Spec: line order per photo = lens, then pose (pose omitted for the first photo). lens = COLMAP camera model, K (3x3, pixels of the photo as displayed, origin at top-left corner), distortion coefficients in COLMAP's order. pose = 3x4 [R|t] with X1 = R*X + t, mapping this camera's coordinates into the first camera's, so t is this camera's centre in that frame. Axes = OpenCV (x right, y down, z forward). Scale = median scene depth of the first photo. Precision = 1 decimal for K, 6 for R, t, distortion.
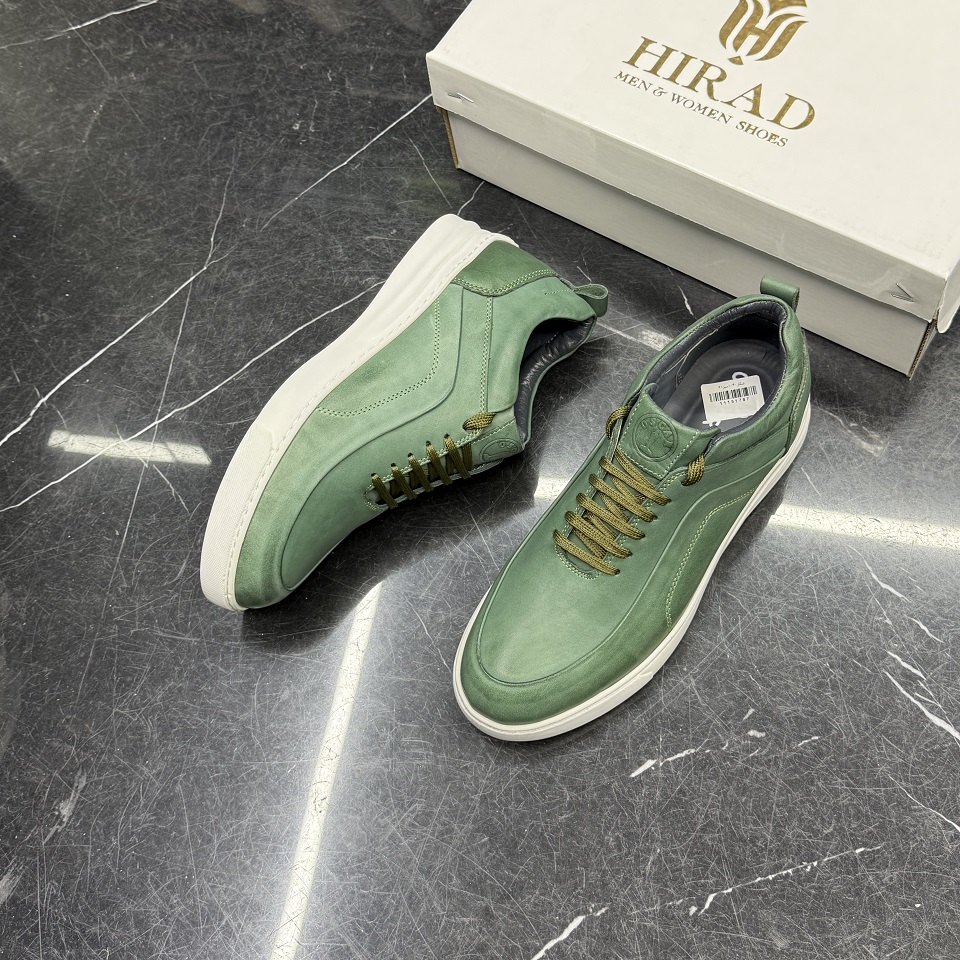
lens RADIAL K [[1309.9, 0, 472.6], [0, 1309.9, 408.4], [0, 0, 1]] dist [0.000081, 0.000000]
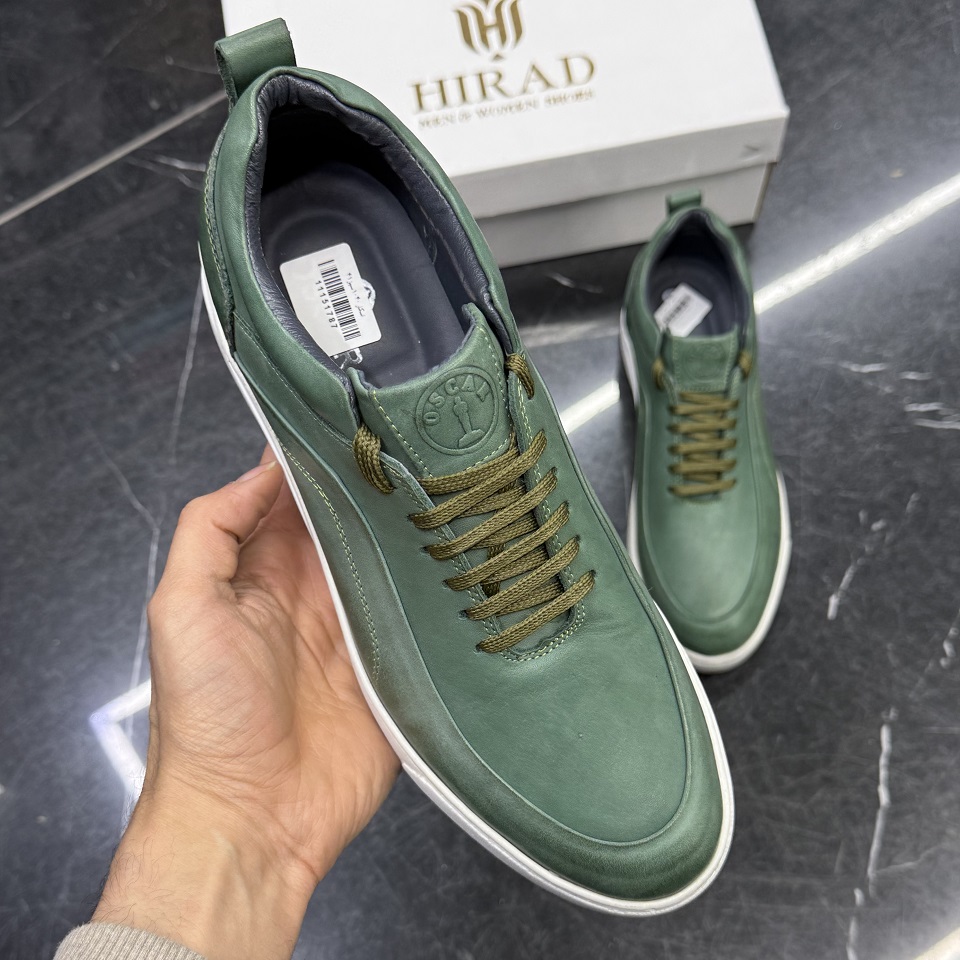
lens RADIAL K [[1327.2, 0, 464.8], [0, 1327.2, 624.4], [0, 0, 1]] dist [0.003763, 0.000000]
pose [[0.729809, -0.618407, 0.291465, -0.444634], [0.592156, 0.784872, 0.182558, -0.118183], [-0.341657, 0.039360, 0.939000, -0.002763]]
